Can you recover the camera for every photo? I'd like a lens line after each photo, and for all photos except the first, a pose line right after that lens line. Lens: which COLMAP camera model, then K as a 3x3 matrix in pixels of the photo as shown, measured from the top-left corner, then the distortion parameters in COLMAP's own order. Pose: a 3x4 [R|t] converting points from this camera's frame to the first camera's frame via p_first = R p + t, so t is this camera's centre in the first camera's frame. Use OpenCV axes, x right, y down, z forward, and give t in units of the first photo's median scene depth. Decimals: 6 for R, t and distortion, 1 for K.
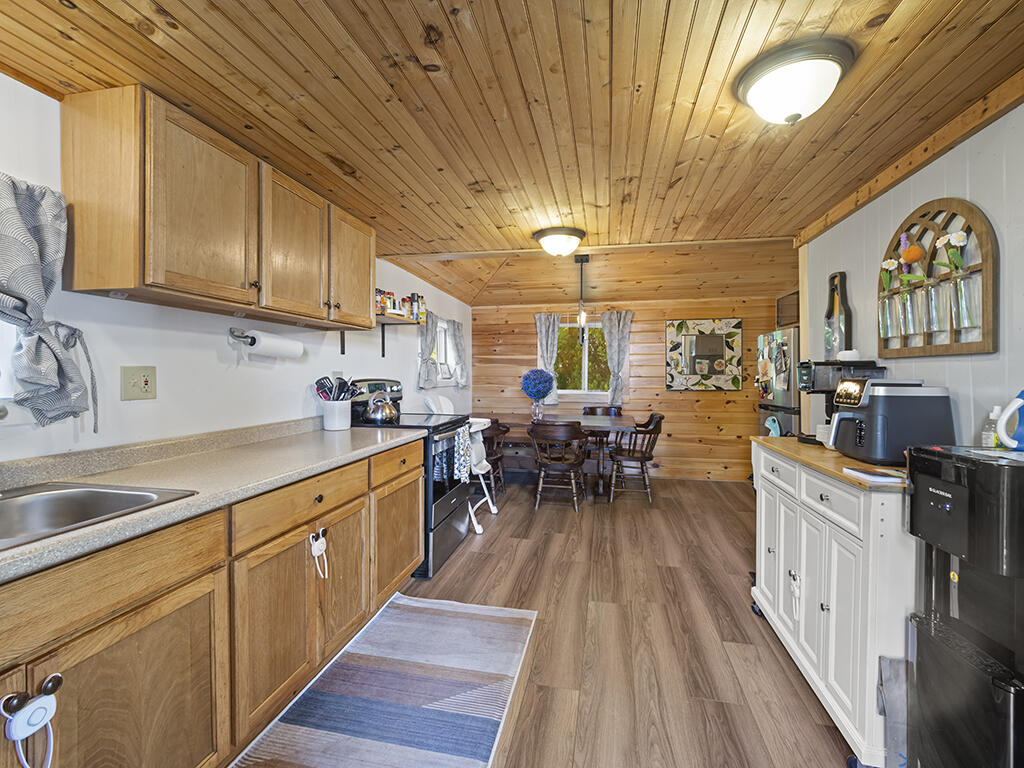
lens RADIAL K [[452.9, 0, 508.5], [0, 452.9, 385.7], [0, 0, 1]] dist [-0.000724, 0.000522]
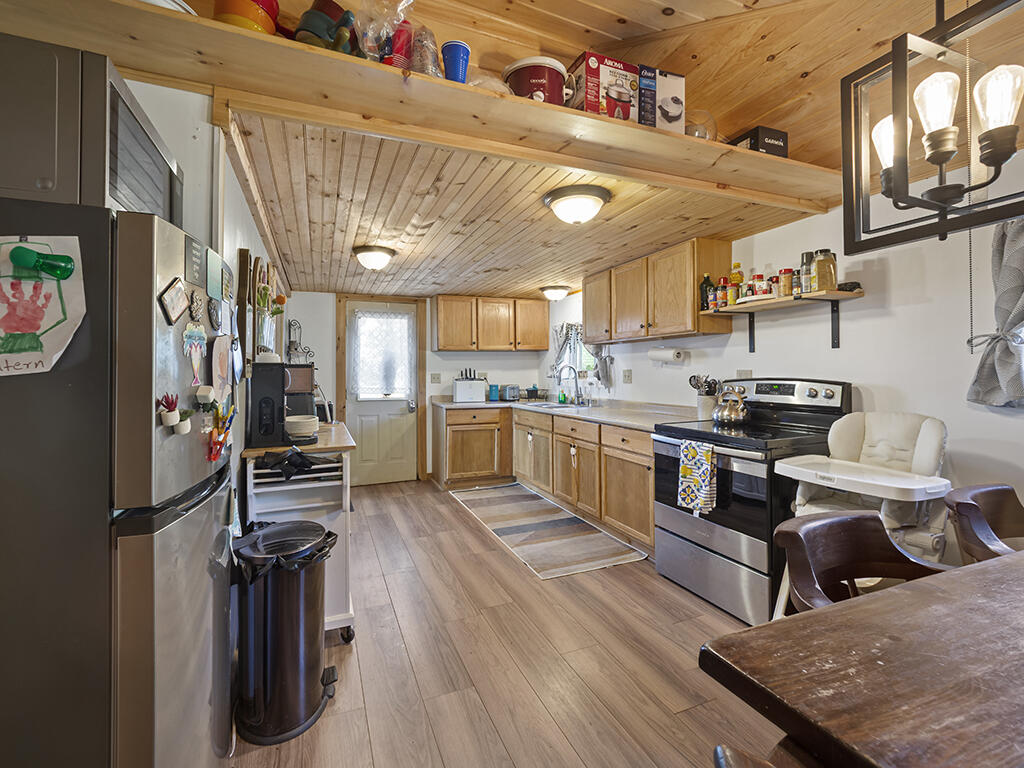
lens RADIAL K [[452.9, 0, 508.5], [0, 452.9, 385.7], [0, 0, 1]] dist [-0.000724, 0.000522]
pose [[-0.823474, 0.020000, -0.567001, 0.800125], [-0.009643, 0.998741, 0.049234, -0.050595], [0.567272, 0.046010, -0.822244, 1.929111]]
